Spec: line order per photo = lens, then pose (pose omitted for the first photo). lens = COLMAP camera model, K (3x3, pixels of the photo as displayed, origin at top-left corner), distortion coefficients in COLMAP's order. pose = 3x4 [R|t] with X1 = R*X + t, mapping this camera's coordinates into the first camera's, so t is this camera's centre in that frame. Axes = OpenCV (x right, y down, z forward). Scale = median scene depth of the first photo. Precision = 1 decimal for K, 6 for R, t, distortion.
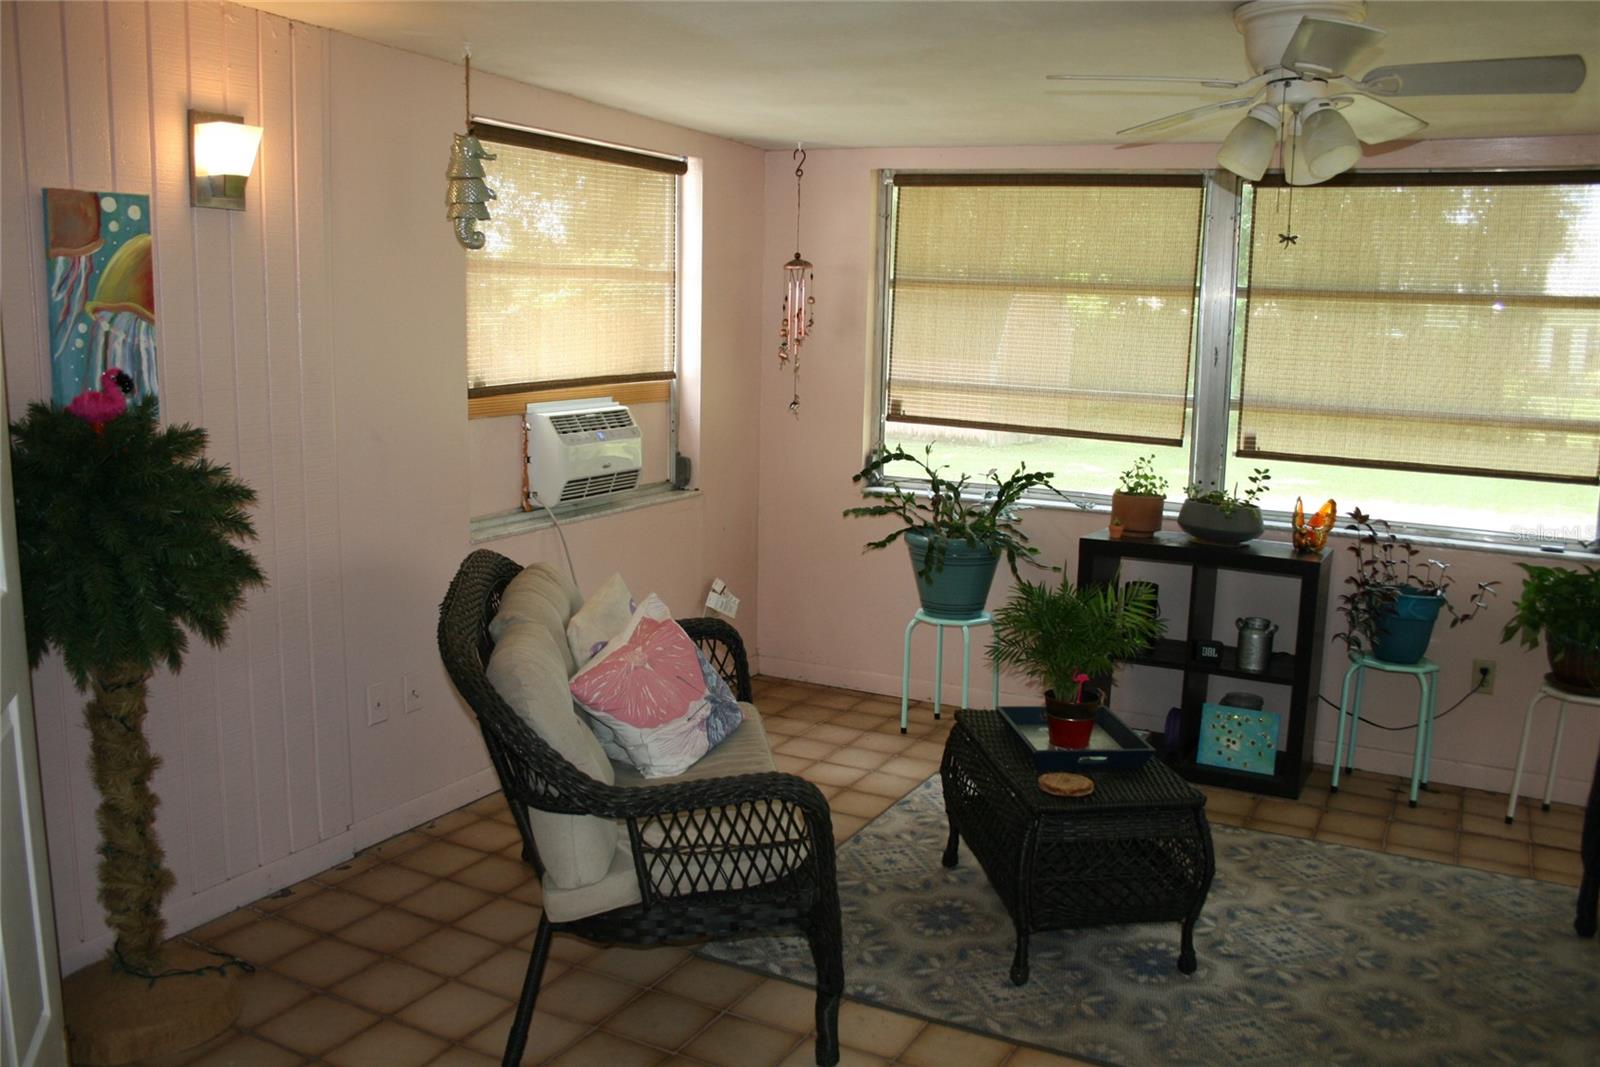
lens RADIAL K [[1378.0, 0, 778.1], [0, 1378.0, 554.3], [0, 0, 1]] dist [-0.171166, 0.165468]
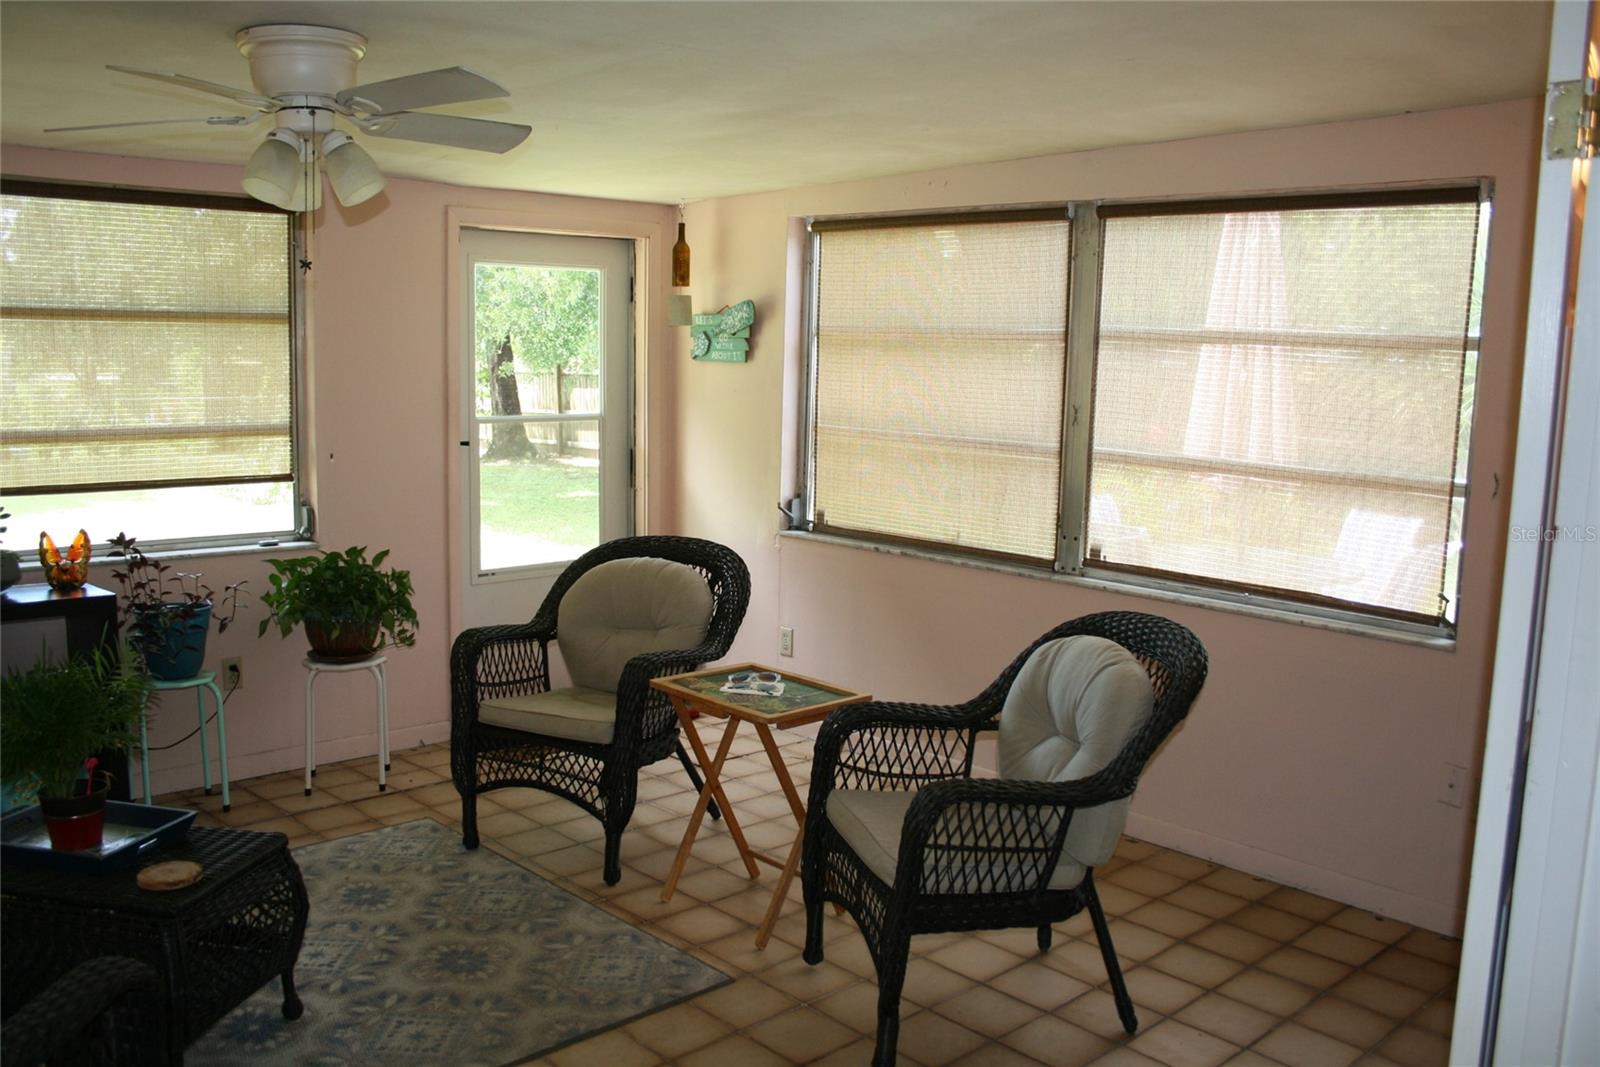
lens RADIAL K [[1378.0, 0, 778.1], [0, 1378.0, 554.3], [0, 0, 1]] dist [-0.171166, 0.165468]
pose [[0.301787, -0.150941, 0.941351, -0.378370], [0.155619, 0.981944, 0.107560, -0.055536], [-0.940589, 0.114032, 0.319827, 0.279124]]
